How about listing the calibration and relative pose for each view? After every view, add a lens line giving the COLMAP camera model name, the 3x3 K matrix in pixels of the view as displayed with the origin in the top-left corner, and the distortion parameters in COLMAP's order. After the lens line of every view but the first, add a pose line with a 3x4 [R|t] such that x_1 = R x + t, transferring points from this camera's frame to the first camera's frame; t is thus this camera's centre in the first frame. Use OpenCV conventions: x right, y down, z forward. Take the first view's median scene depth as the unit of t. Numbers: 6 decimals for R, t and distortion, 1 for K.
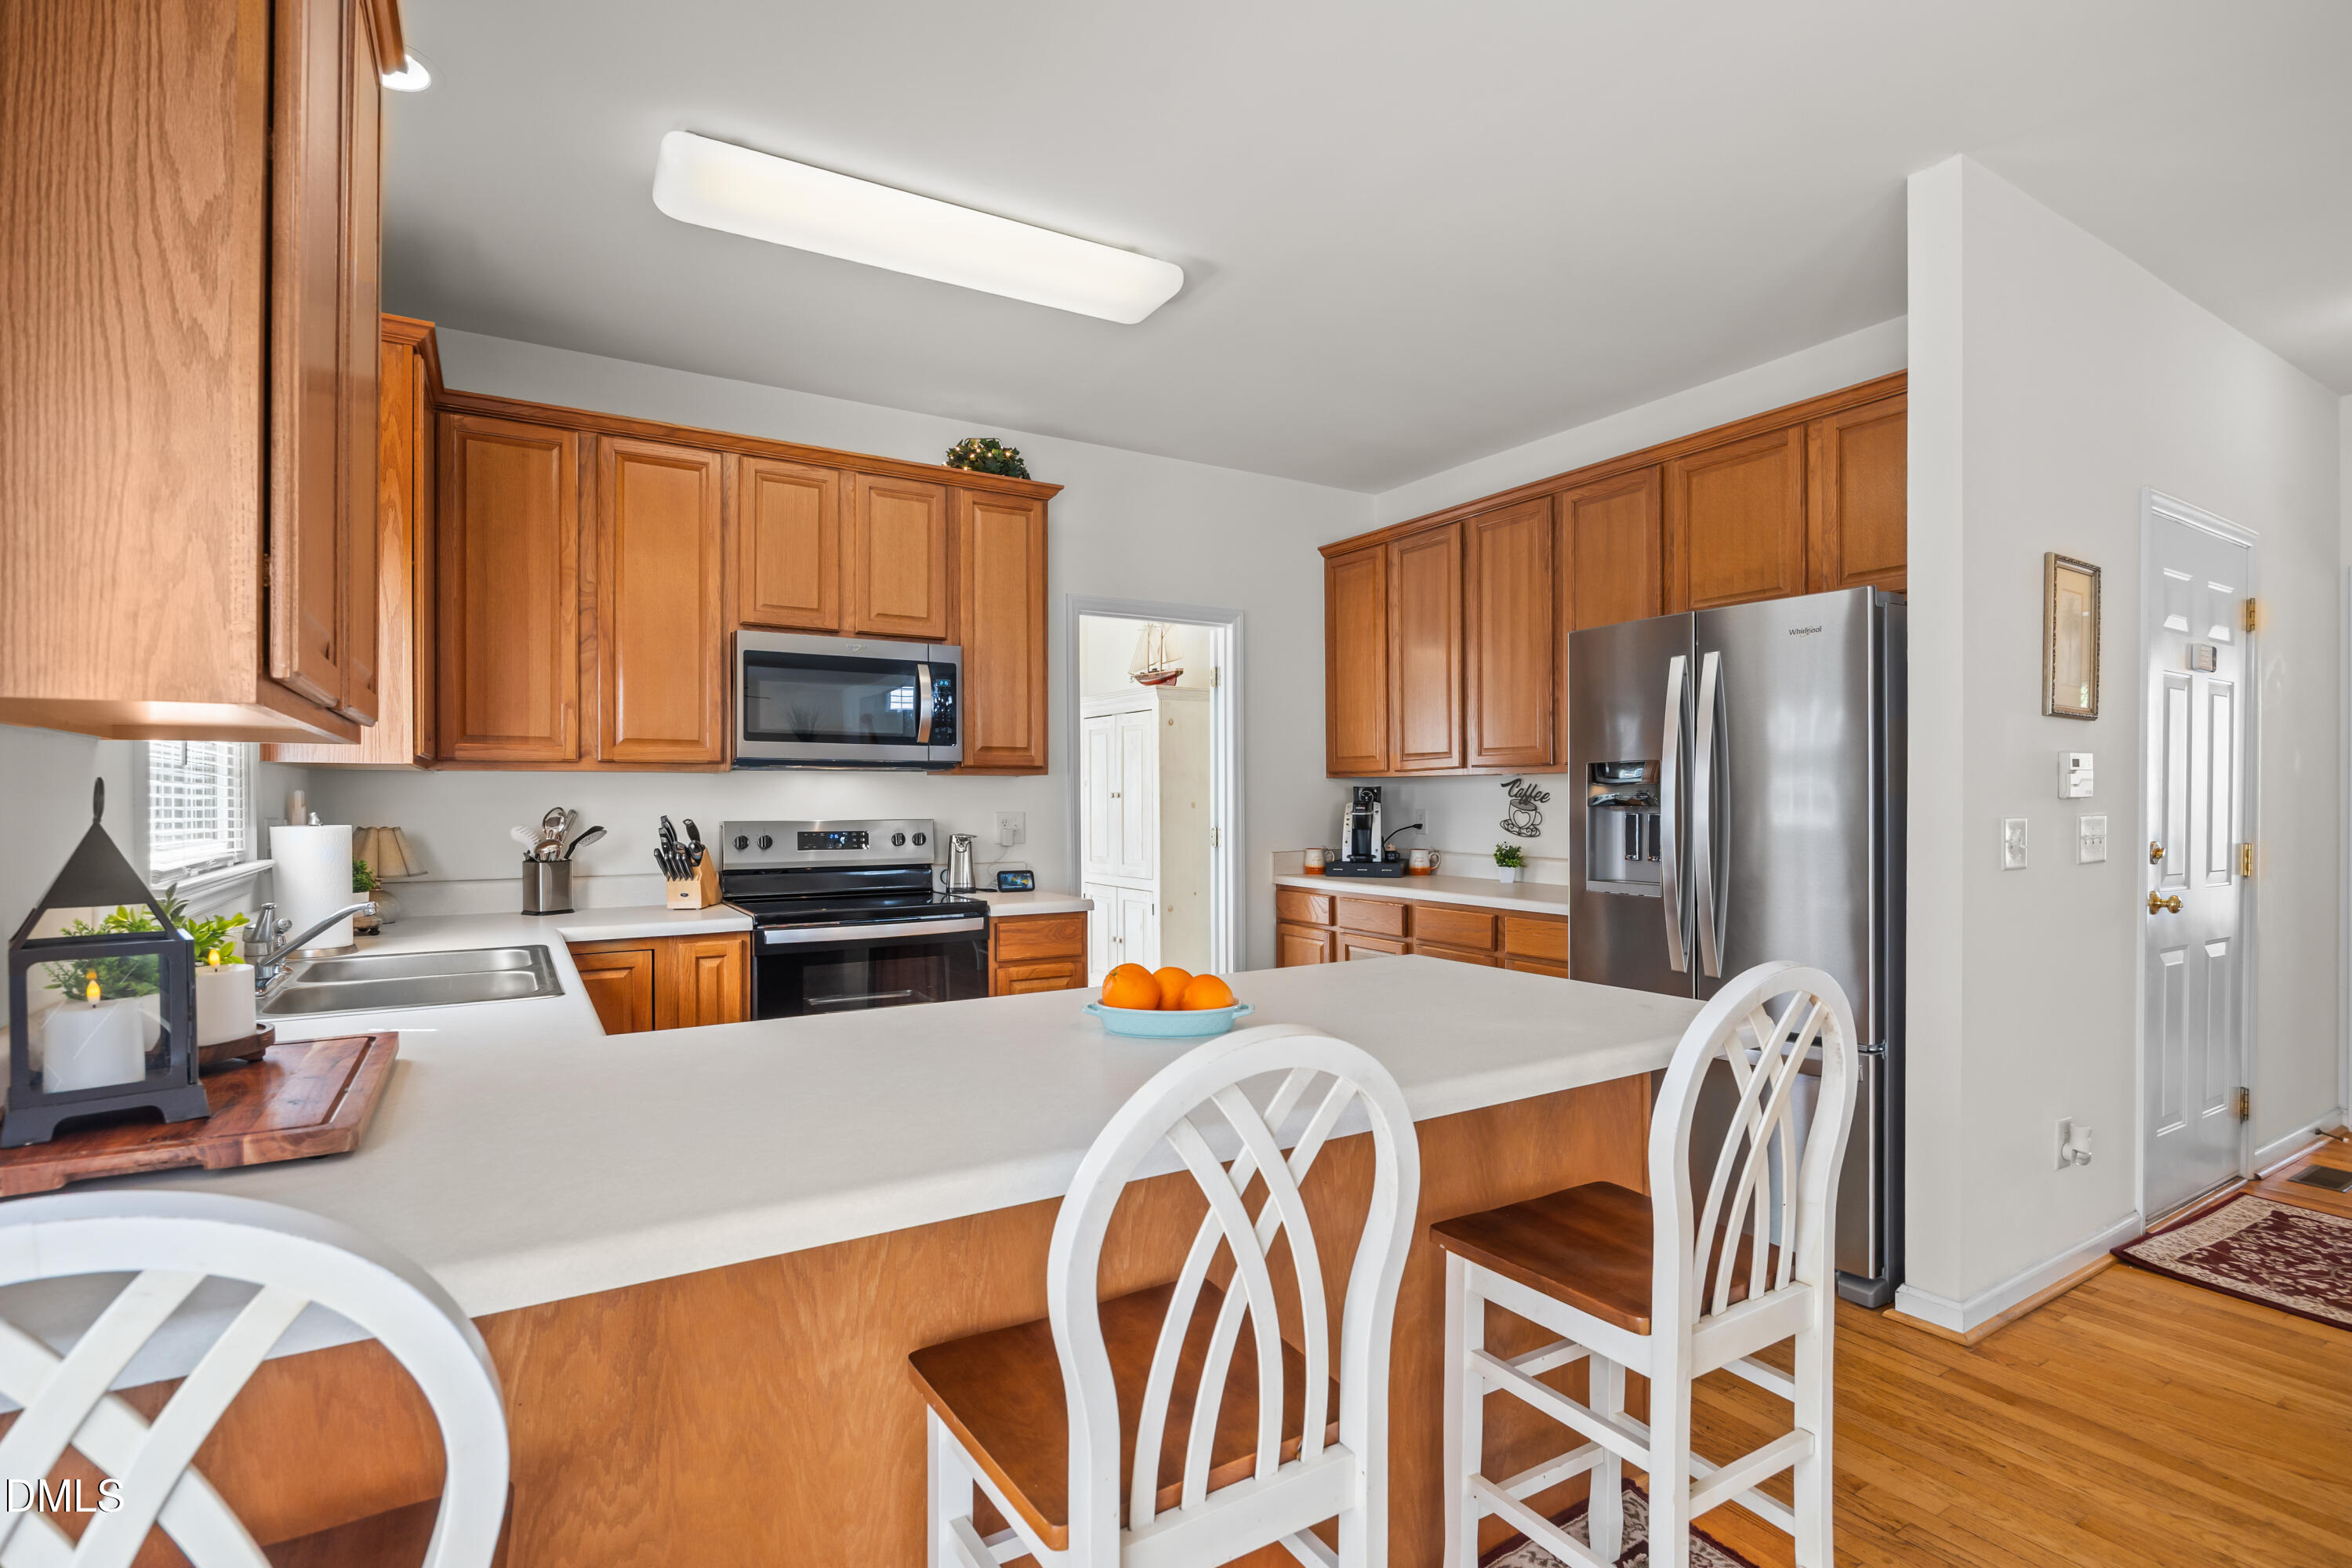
lens RADIAL K [[1107.8, 0, 1172.6], [0, 1107.8, 798.5], [0, 0, 1]] dist [0.002028, 0.000065]
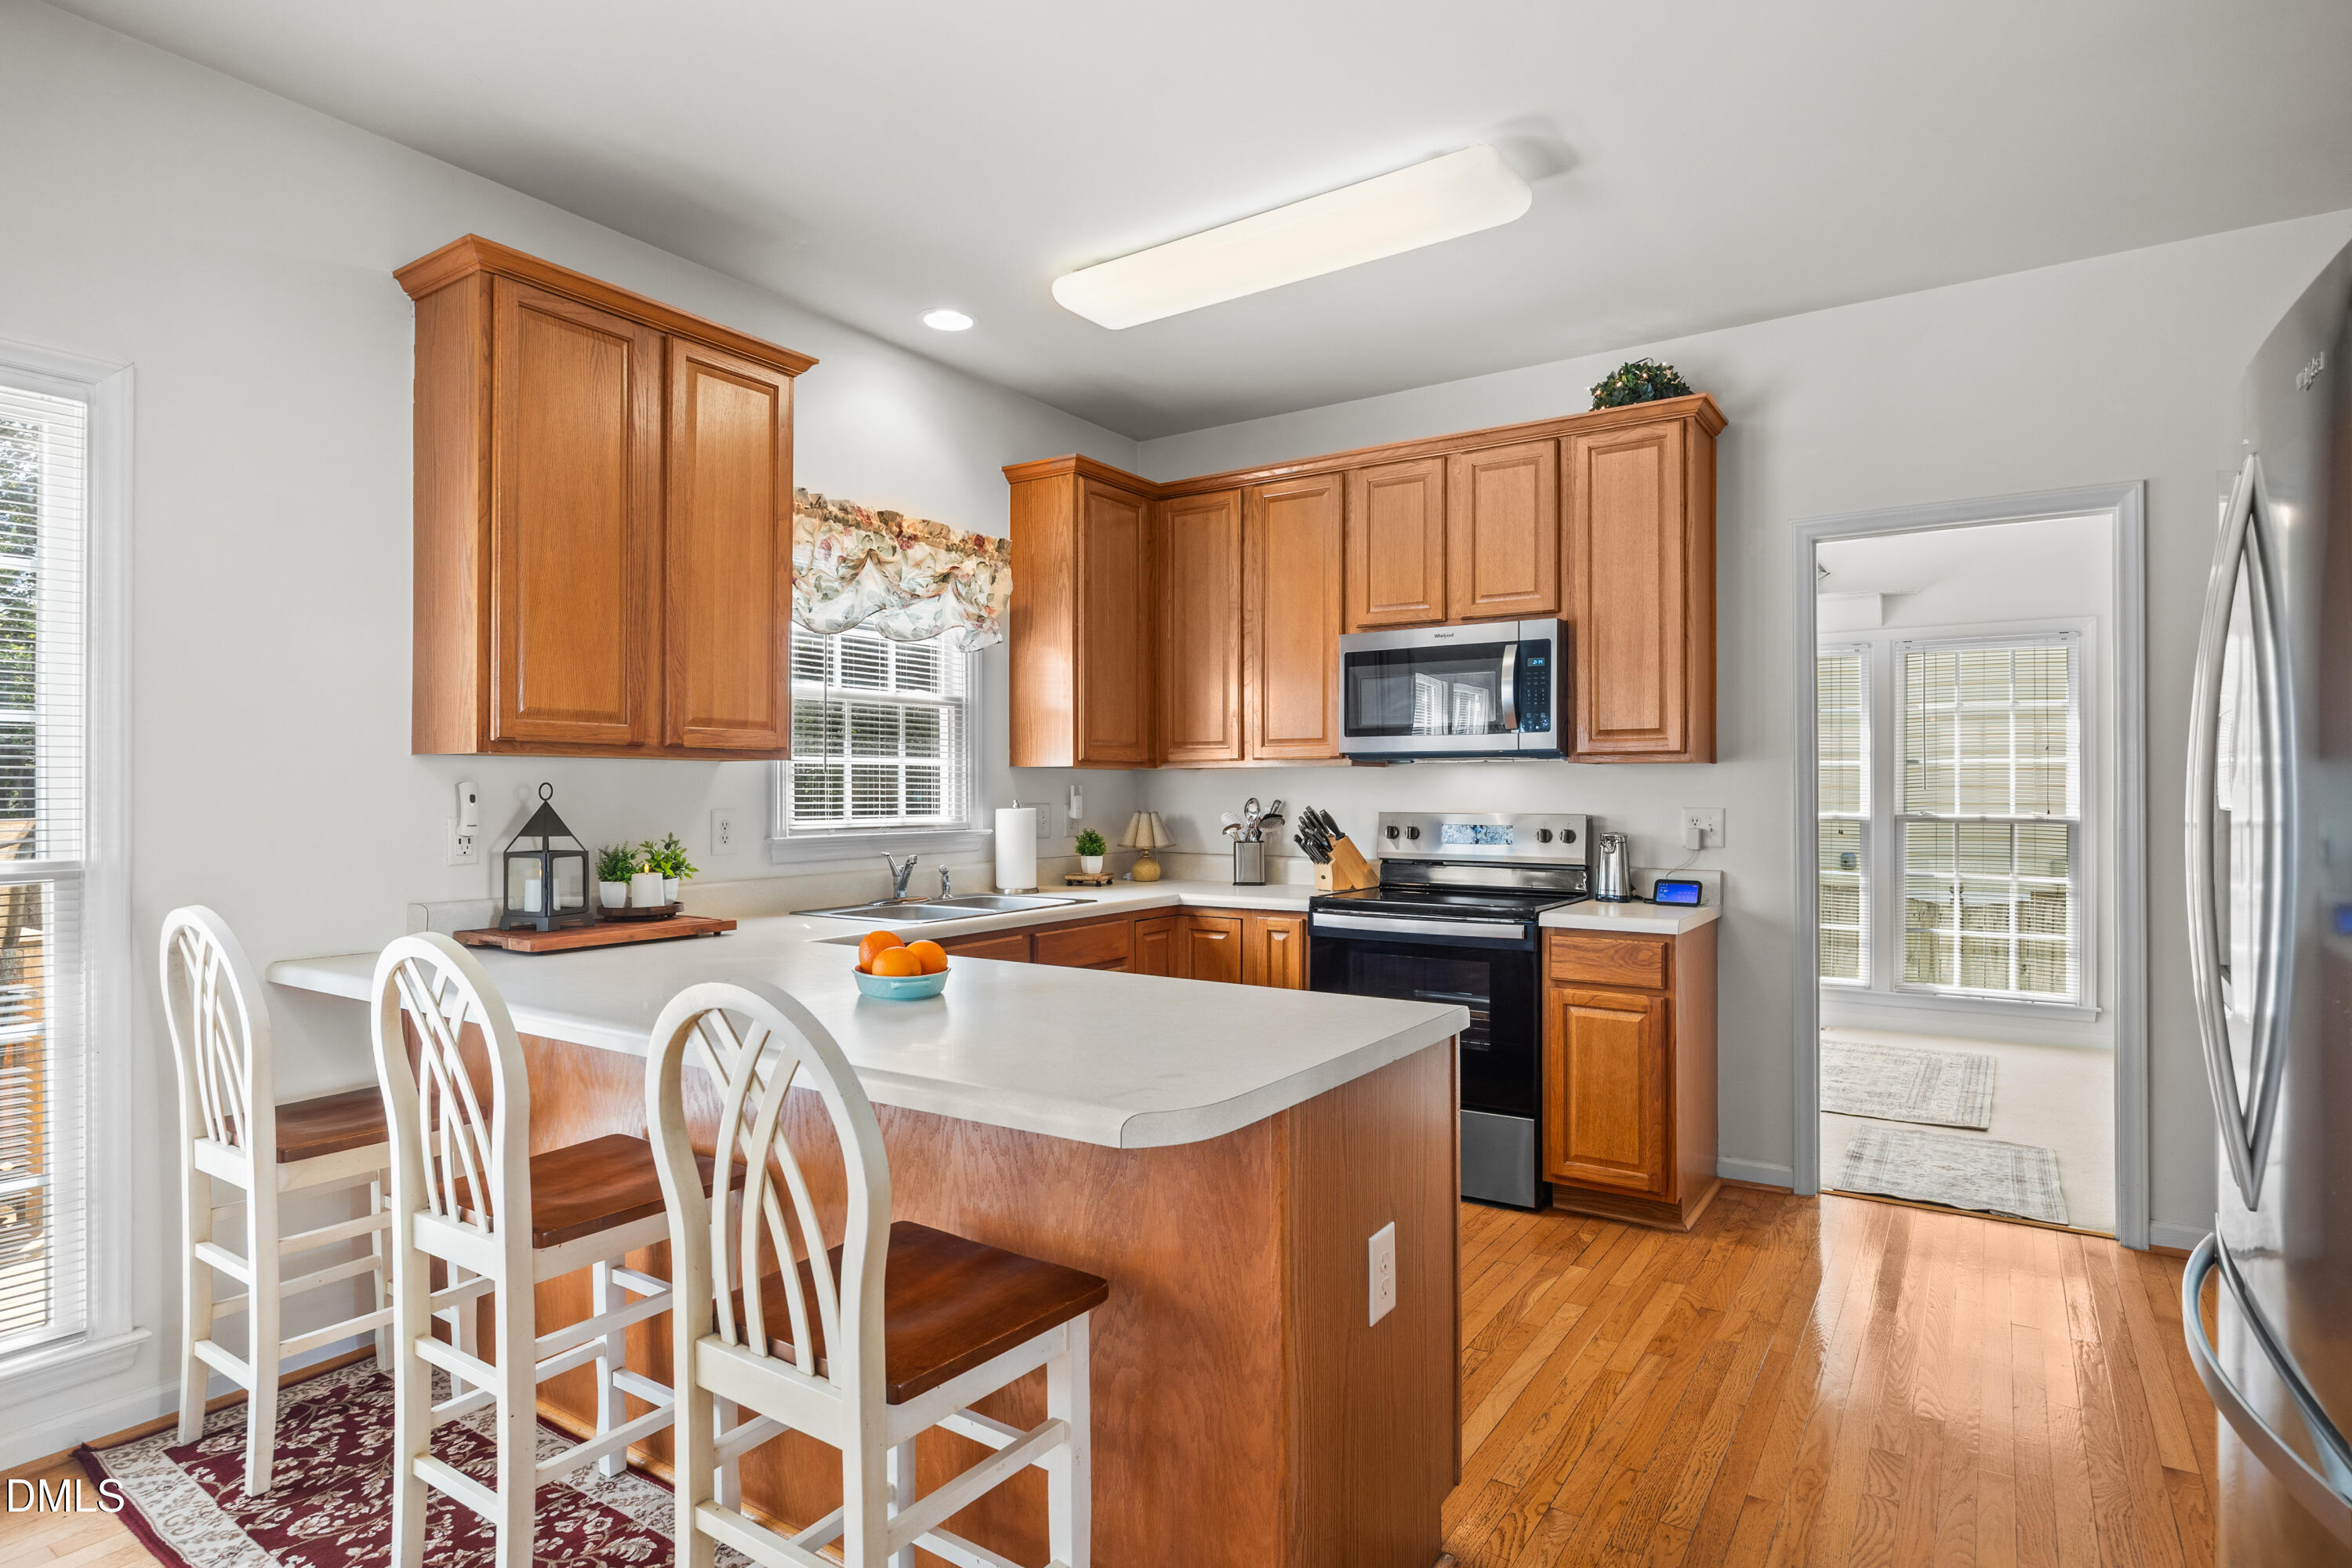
lens RADIAL K [[1261.5, 0, 1170.8], [0, 1261.5, 781.8], [0, 0, 1]] dist [0.001628, -0.000093]
pose [[0.427722, -0.002774, -0.903906, 0.635132], [0.000347, 0.999996, -0.002905, -0.005287], [0.903910, 0.000929, 0.427722, 0.317918]]
